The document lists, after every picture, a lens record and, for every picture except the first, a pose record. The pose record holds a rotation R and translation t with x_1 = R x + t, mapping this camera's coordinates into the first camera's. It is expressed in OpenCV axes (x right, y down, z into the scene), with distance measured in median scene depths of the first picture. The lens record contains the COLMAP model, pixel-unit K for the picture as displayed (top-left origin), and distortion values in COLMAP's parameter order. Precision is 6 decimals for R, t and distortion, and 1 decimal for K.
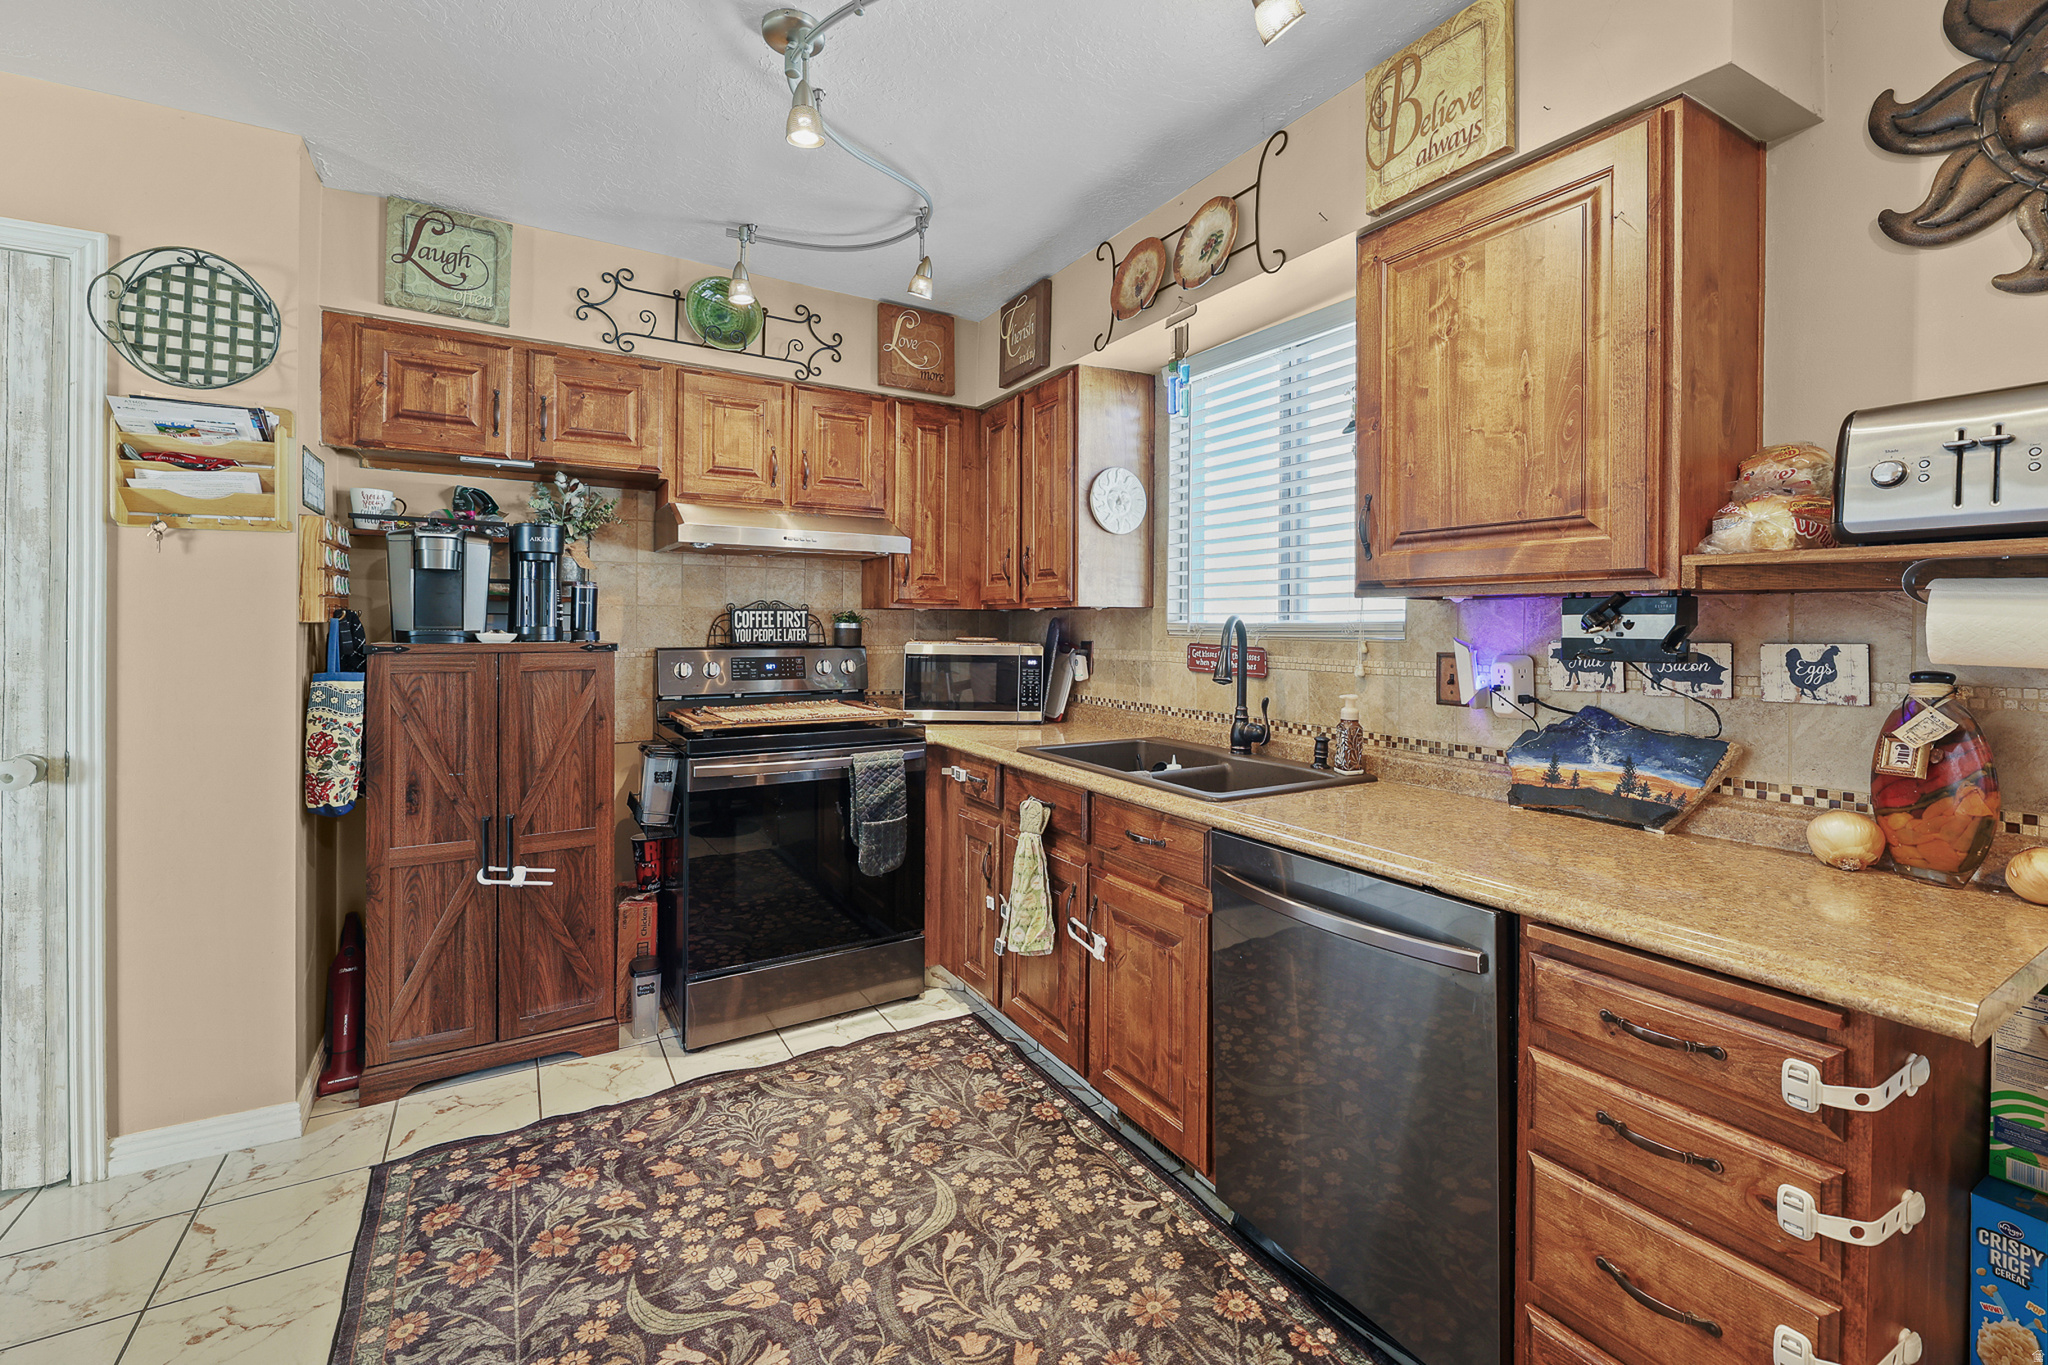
lens RADIAL K [[859.1, 0, 1022.8], [0, 859.1, 626.2], [0, 0, 1]] dist [-0.000296, -0.004231]
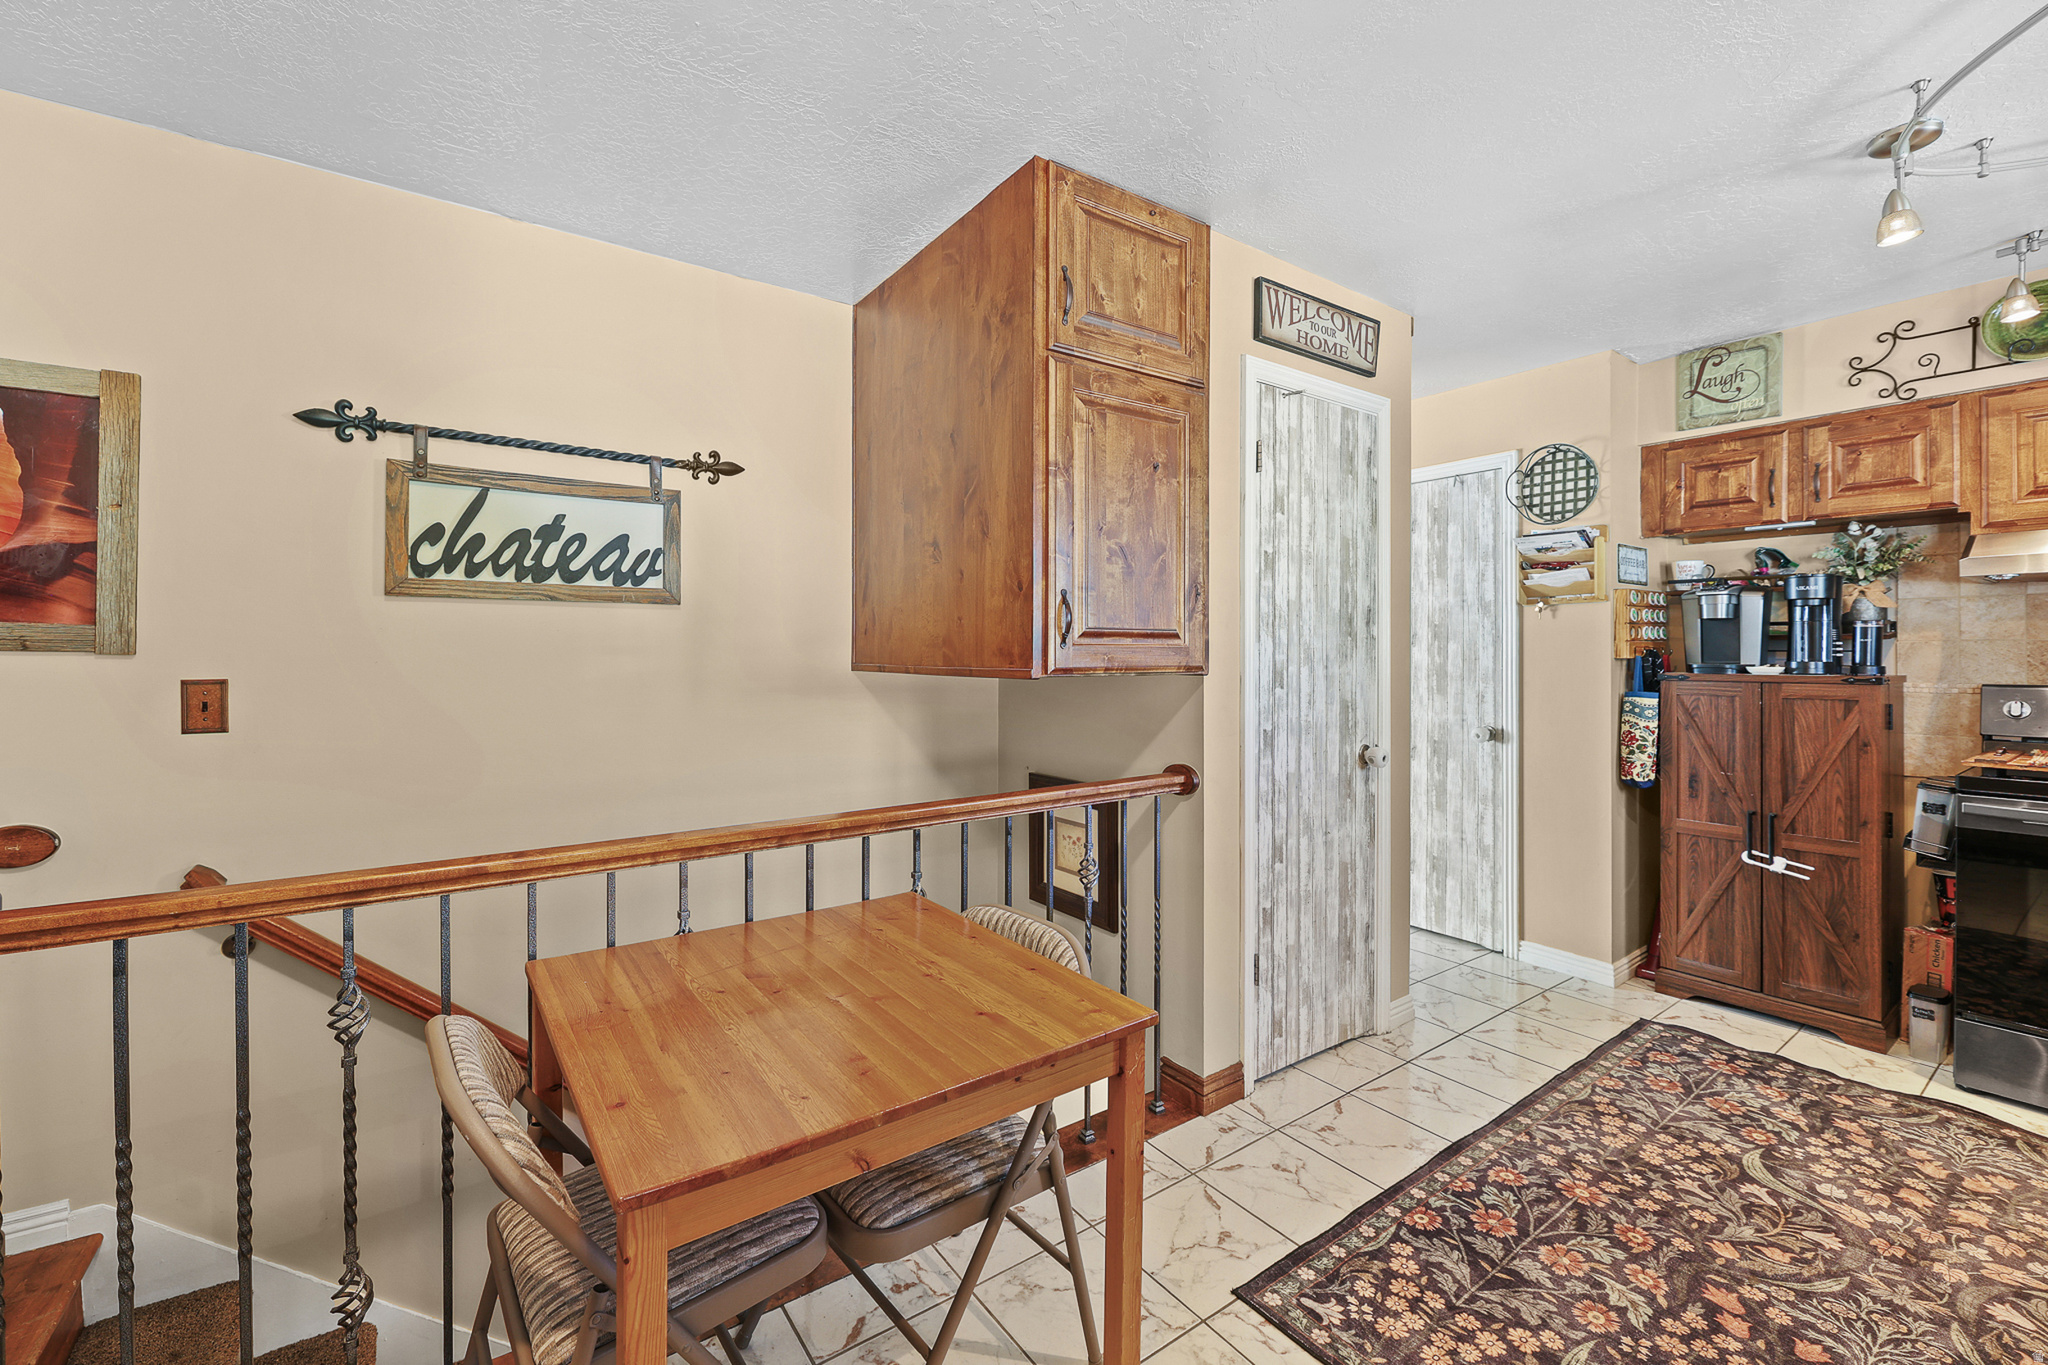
lens RADIAL K [[834.5, 0, 1015.6], [0, 834.5, 656.0], [0, 0, 1]] dist [-0.001901, -0.000825]
pose [[0.073982, -0.004606, -0.997249, 0.545475], [-0.002469, 0.999985, -0.004802, 0.001183], [0.997257, 0.002817, 0.073969, -0.185847]]
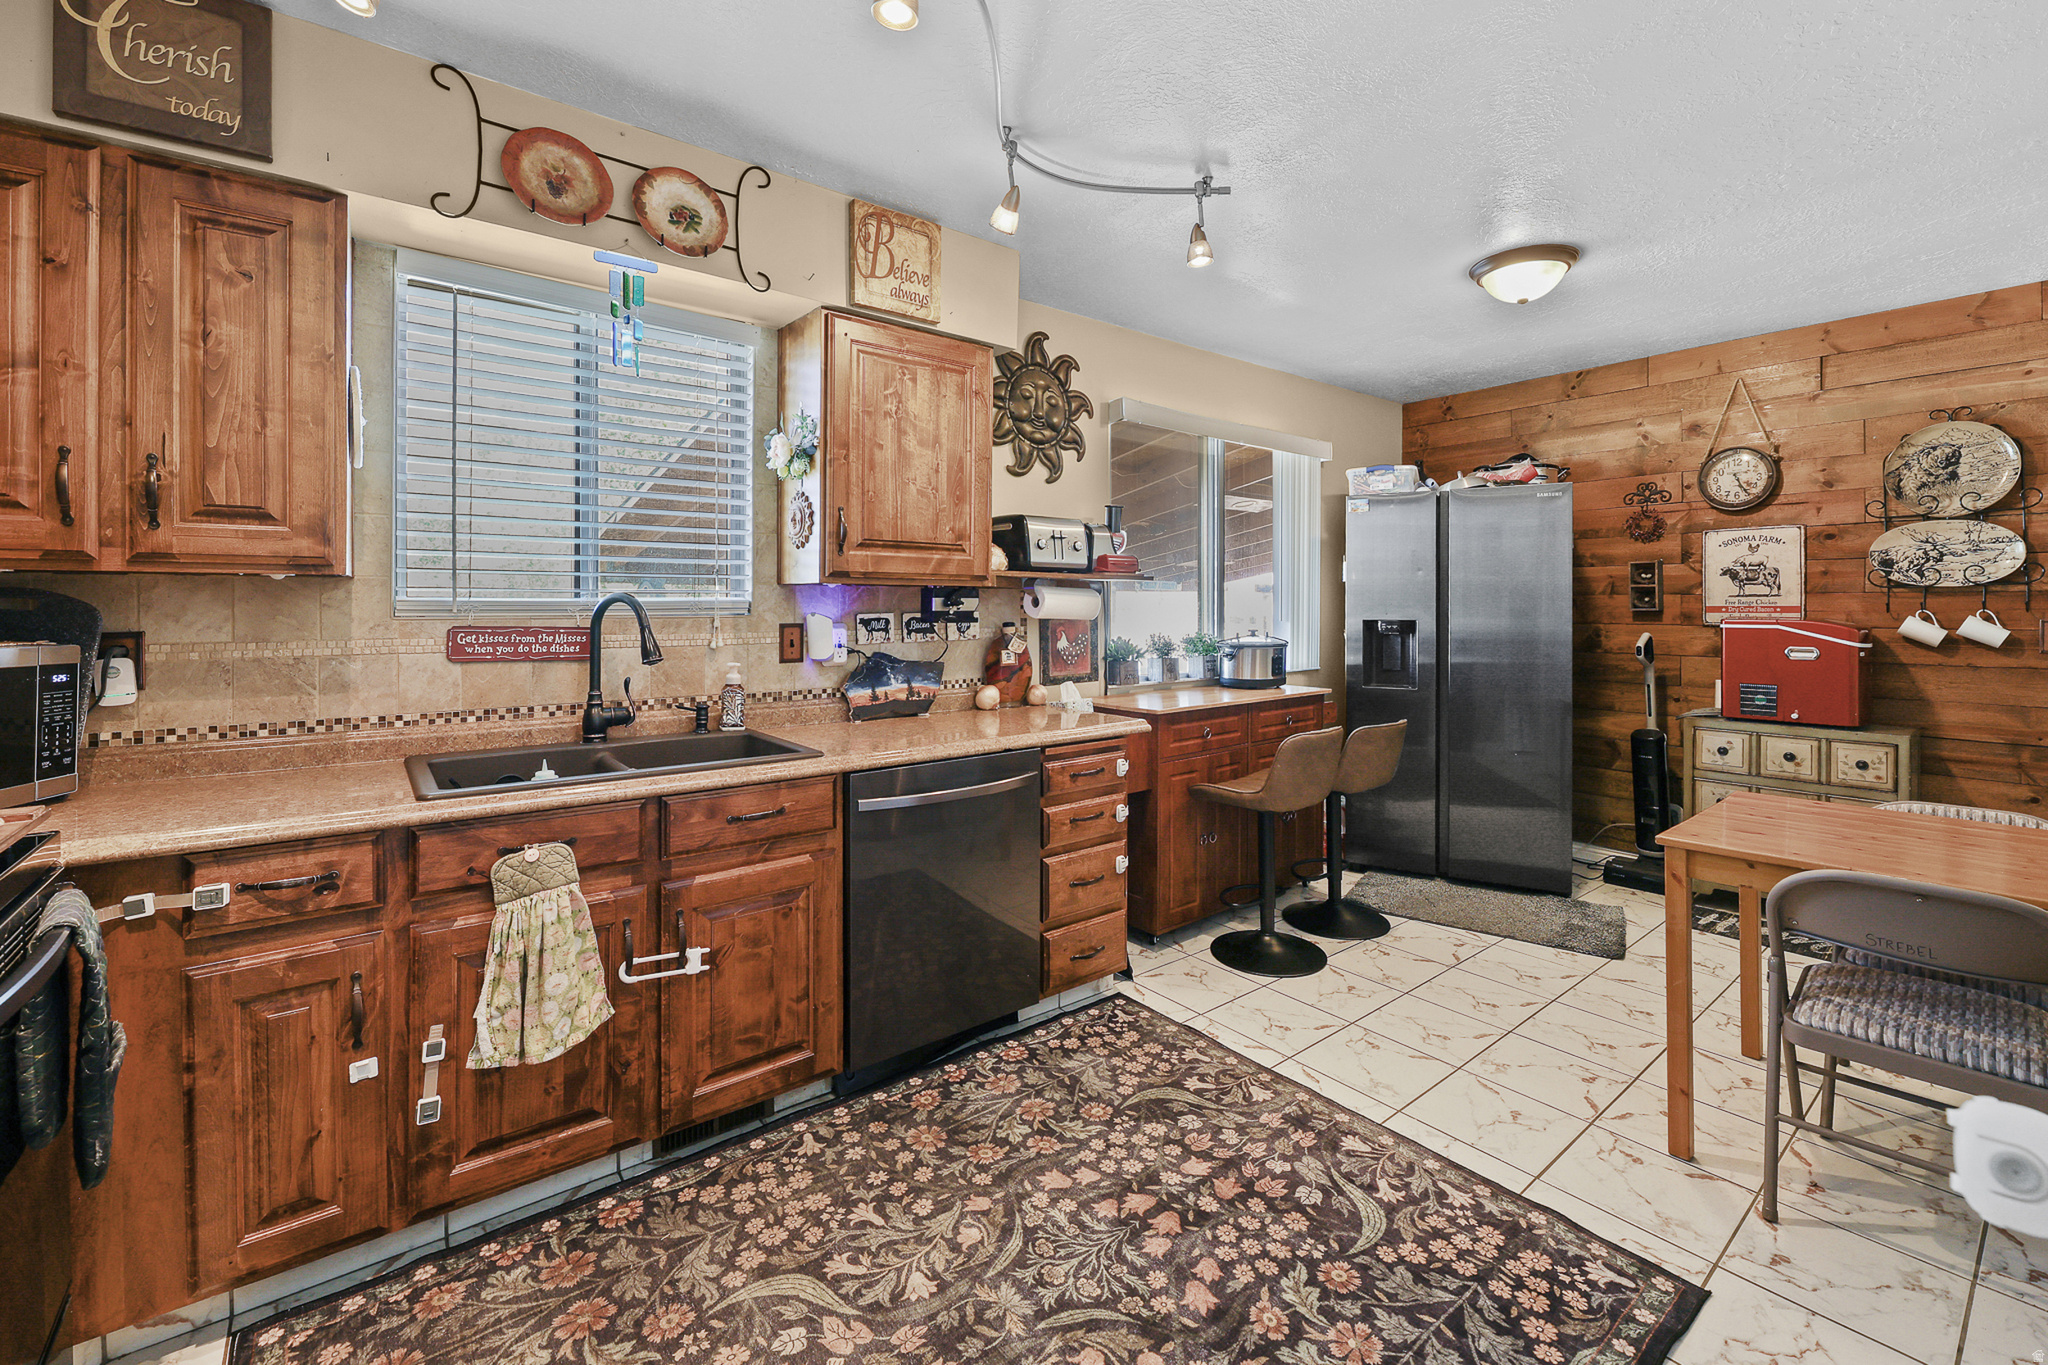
lens RADIAL K [[861.4, 0, 1044.8], [0, 861.4, 615.6], [0, 0, 1]] dist [-0.002556, -0.000609]
pose [[-0.145162, -0.018739, 0.989230, -0.784998], [-0.002289, 0.999824, 0.018604, -0.006700], [-0.989405, 0.000436, -0.145179, 0.703519]]
